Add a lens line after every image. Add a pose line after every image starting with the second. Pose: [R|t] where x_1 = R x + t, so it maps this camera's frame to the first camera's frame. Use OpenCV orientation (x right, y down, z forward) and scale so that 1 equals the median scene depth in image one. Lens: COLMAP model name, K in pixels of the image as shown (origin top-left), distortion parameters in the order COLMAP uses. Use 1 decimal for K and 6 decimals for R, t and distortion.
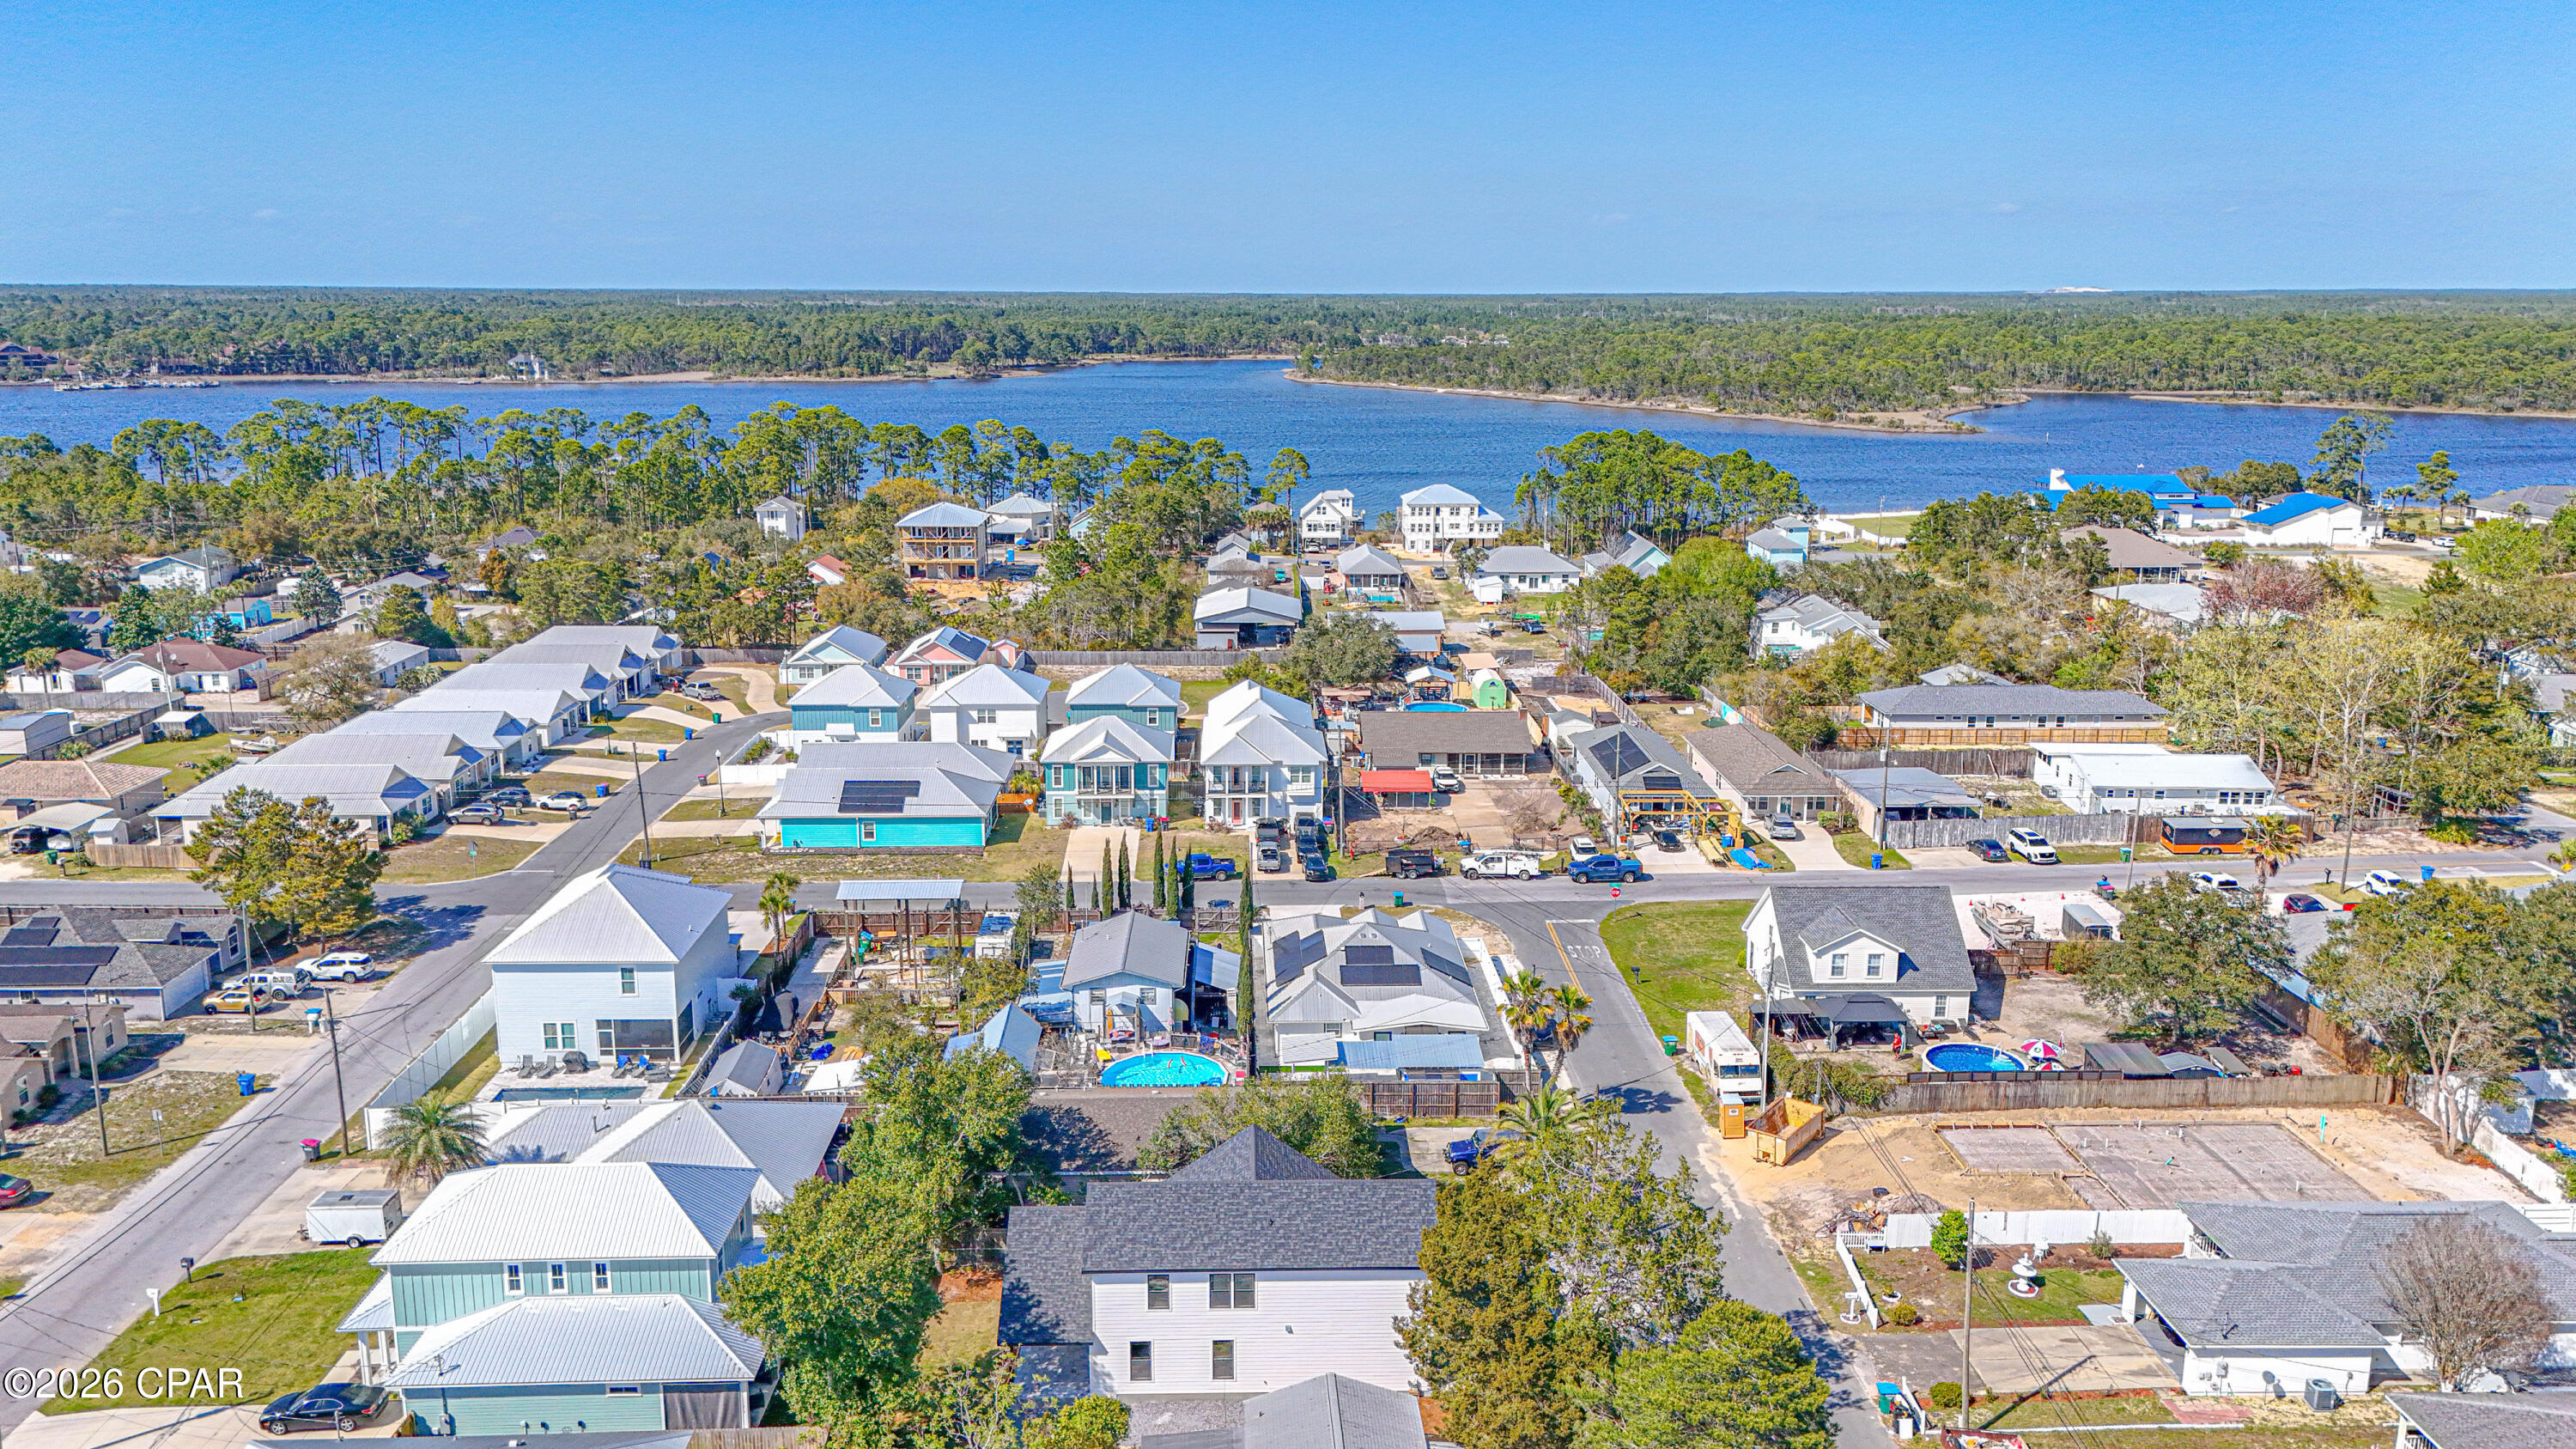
lens RADIAL K [[1884.9, 0, 1279.7], [0, 1884.9, 733.0], [0, 0, 1]] dist [0.086406, -0.080300]
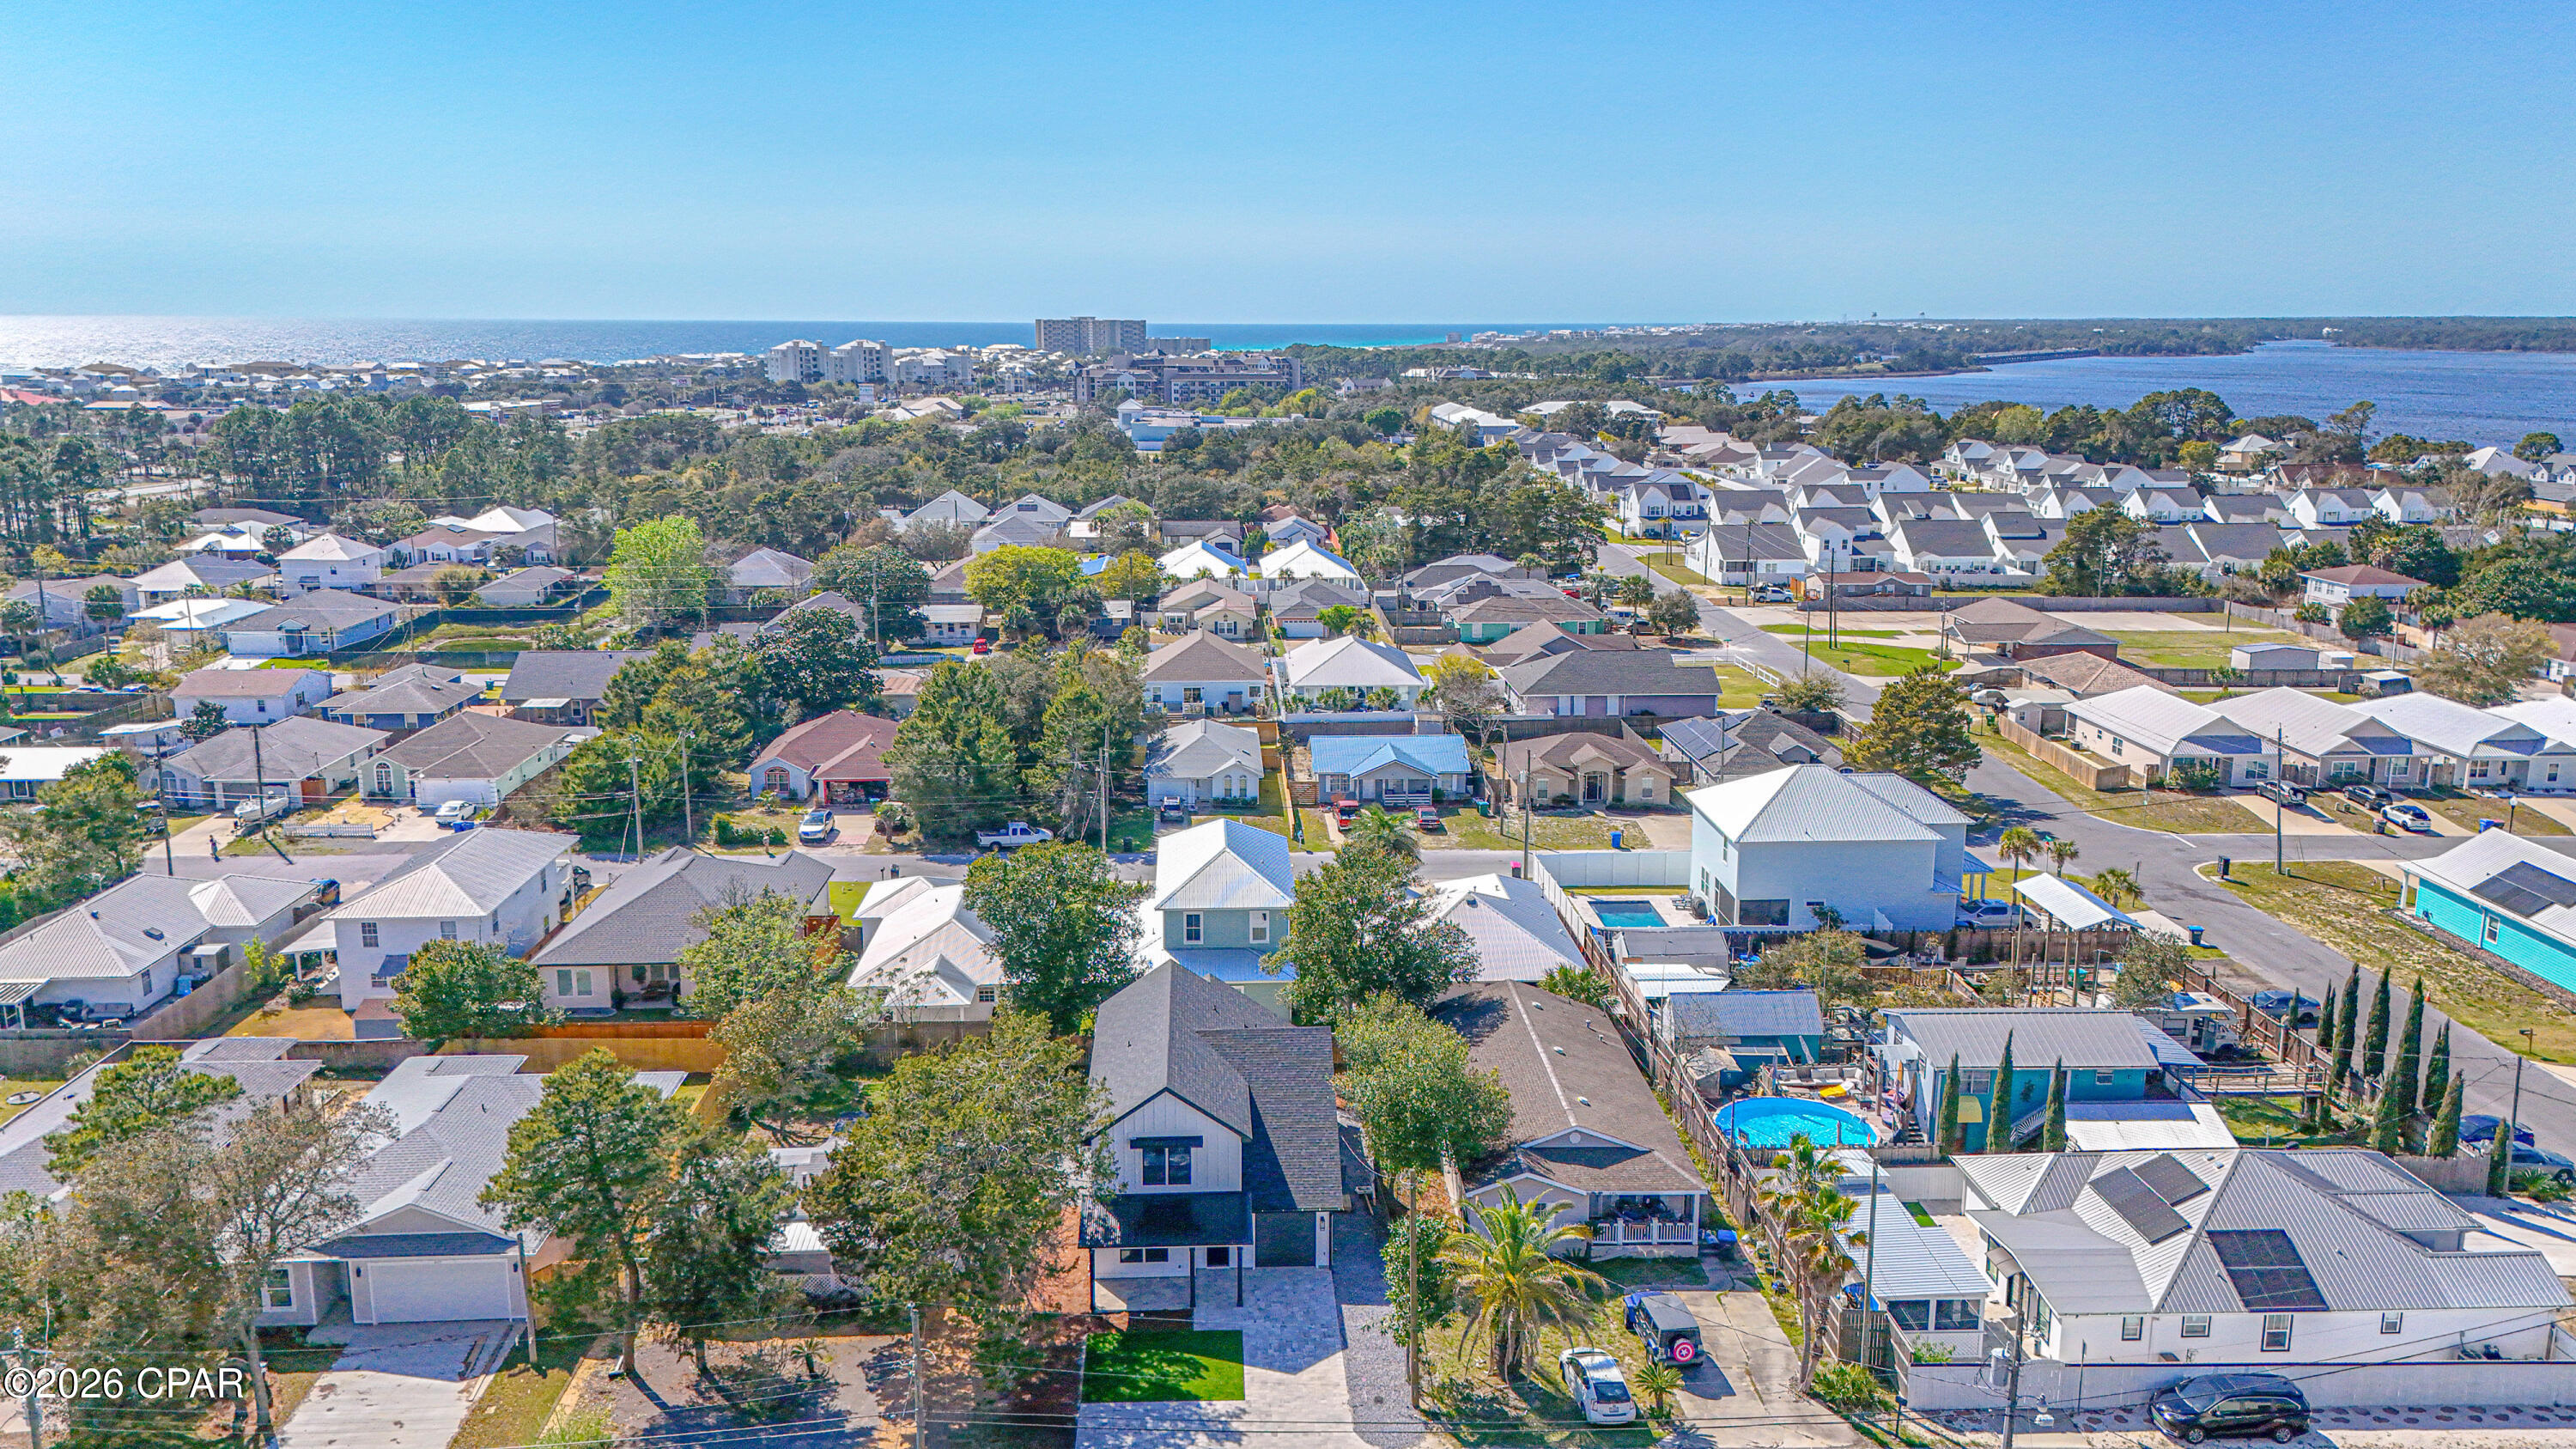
lens RADIAL K [[1884.9, 0, 1289.6], [0, 1884.9, 719.6], [0, 0, 1]] dist [0.086406, -0.080300]
pose [[0.027393, 0.208000, -0.977745, 0.416898], [-0.231253, 0.952898, 0.196235, -0.055364], [0.972508, 0.220731, 0.074203, 0.422789]]
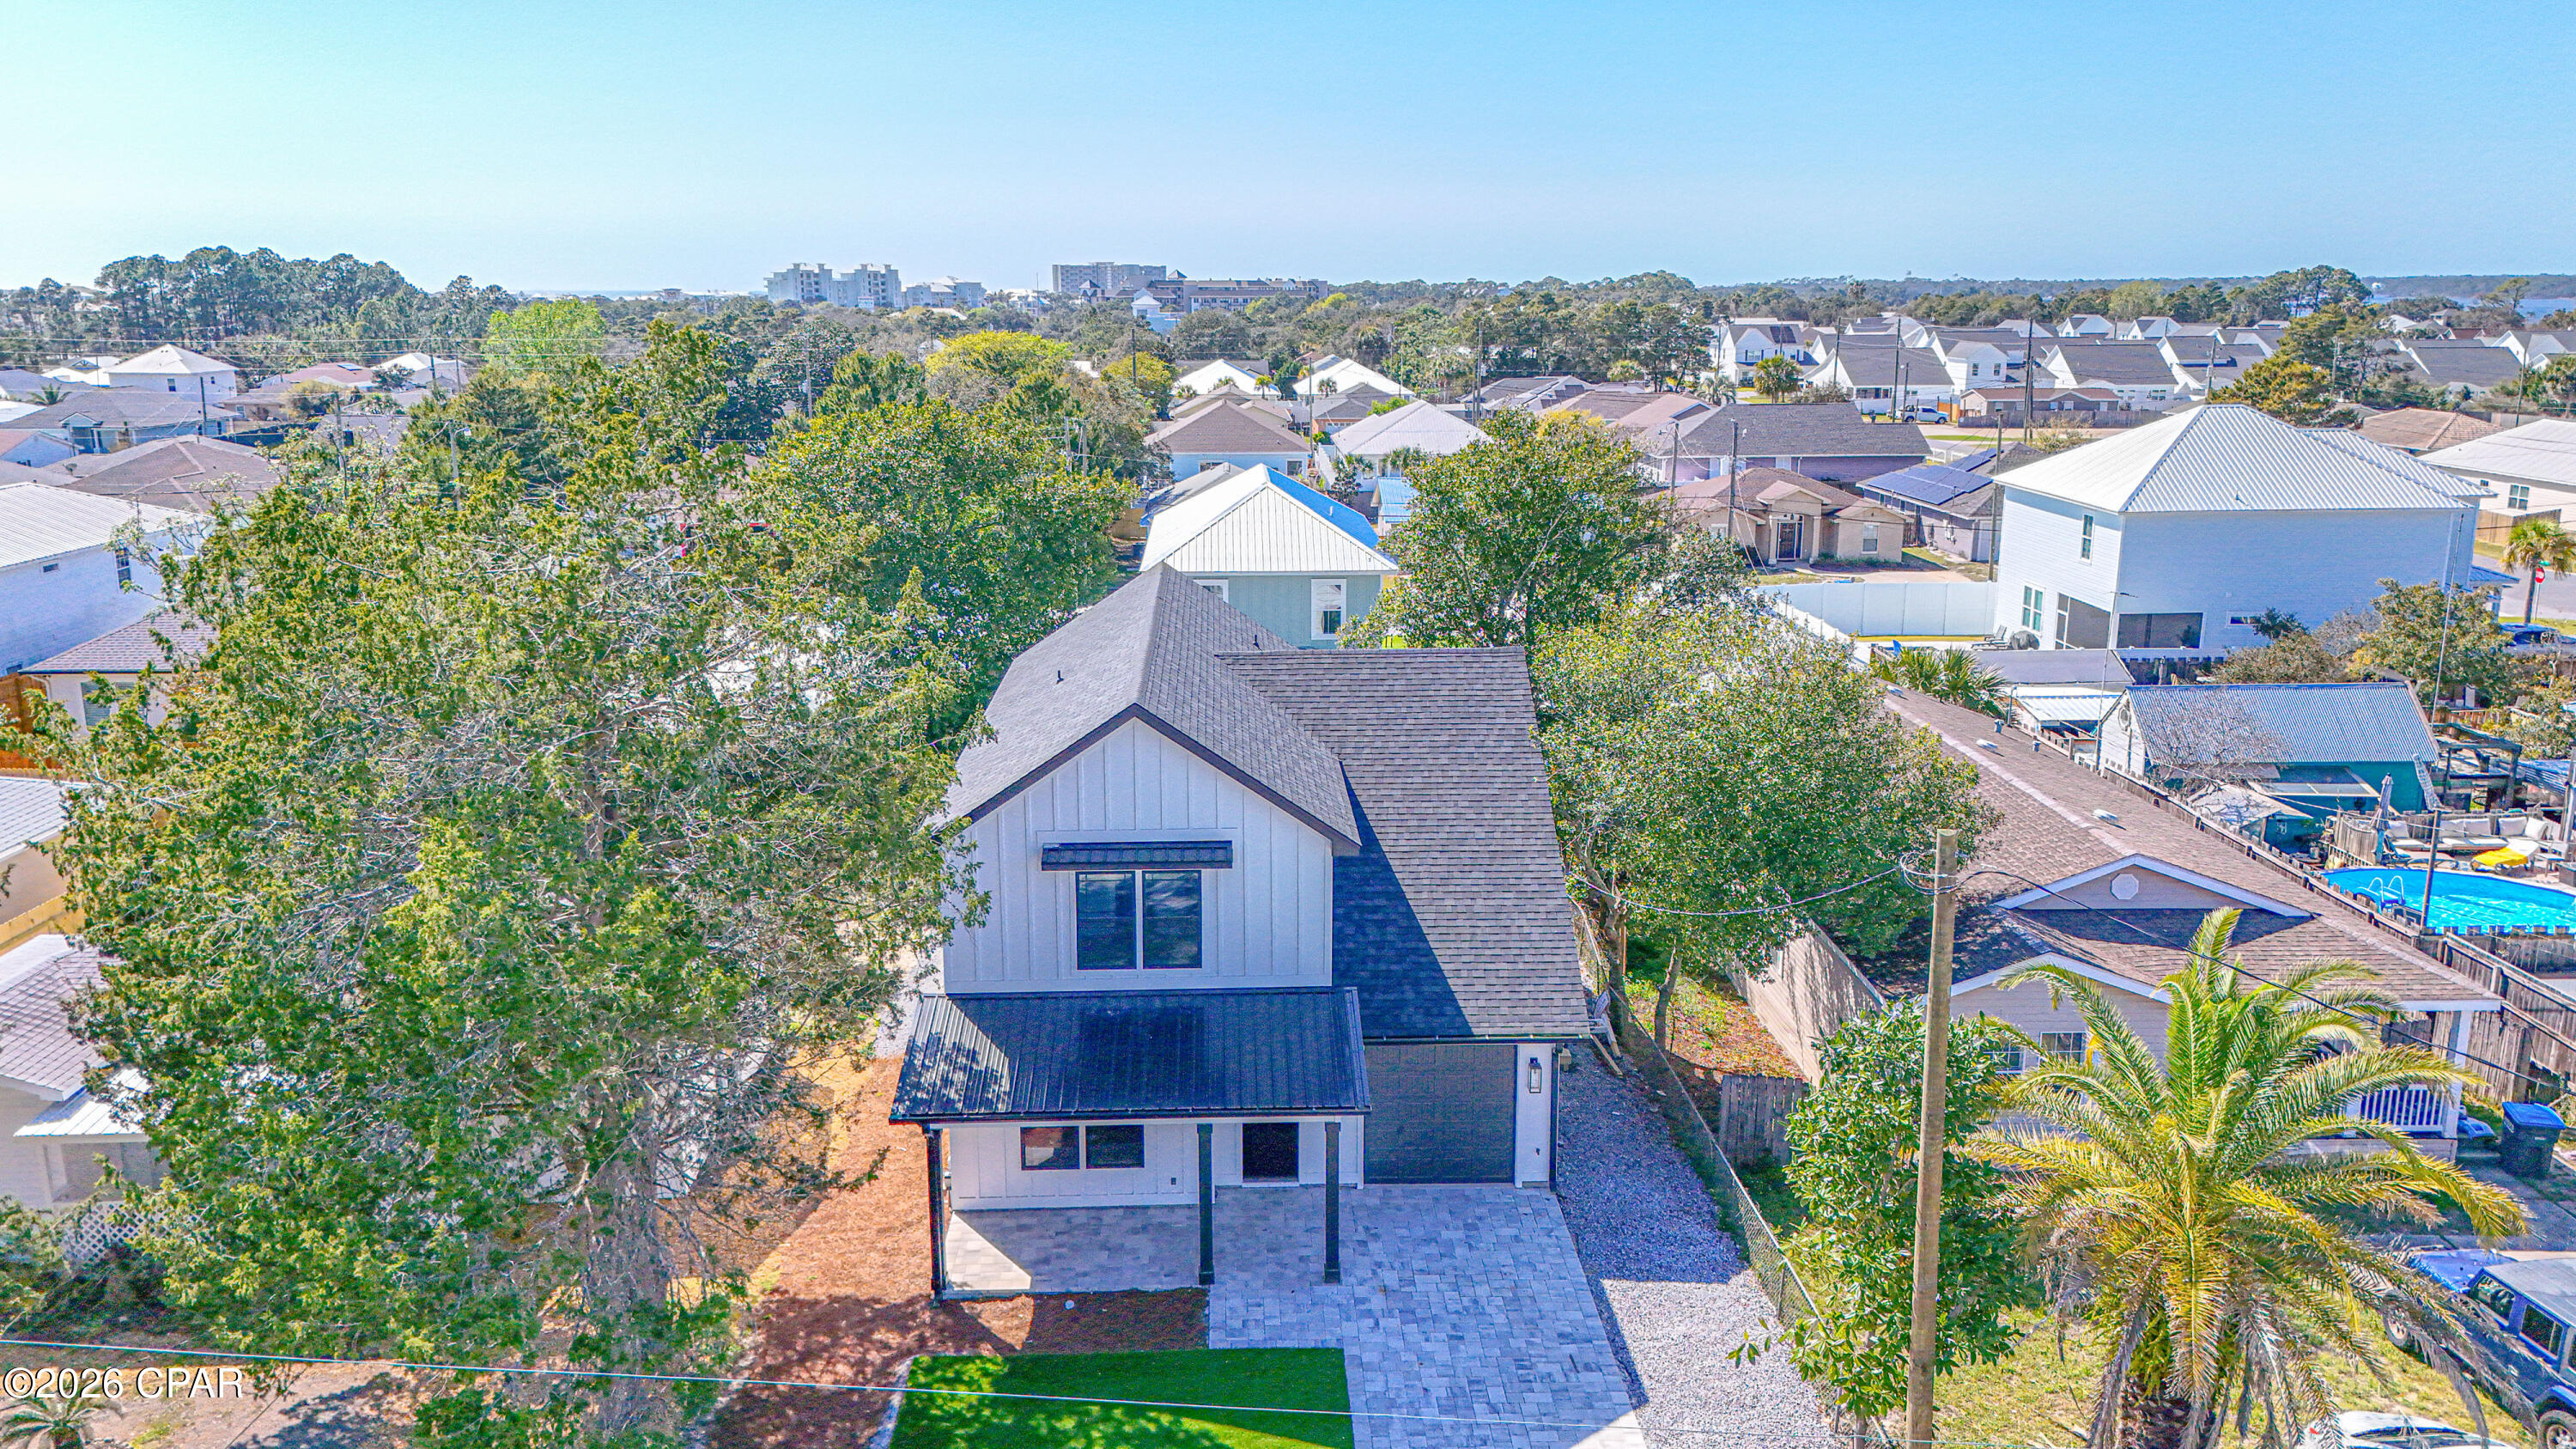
lens RADIAL K [[1884.9, 0, 1286.9], [0, 1884.9, 718.2], [0, 0, 1]] dist [0.086406, -0.080300]
pose [[0.014494, 0.220942, -0.975179, 0.185344], [-0.227151, 0.950510, 0.211977, 0.071178], [0.973752, 0.218440, 0.063964, 0.446973]]
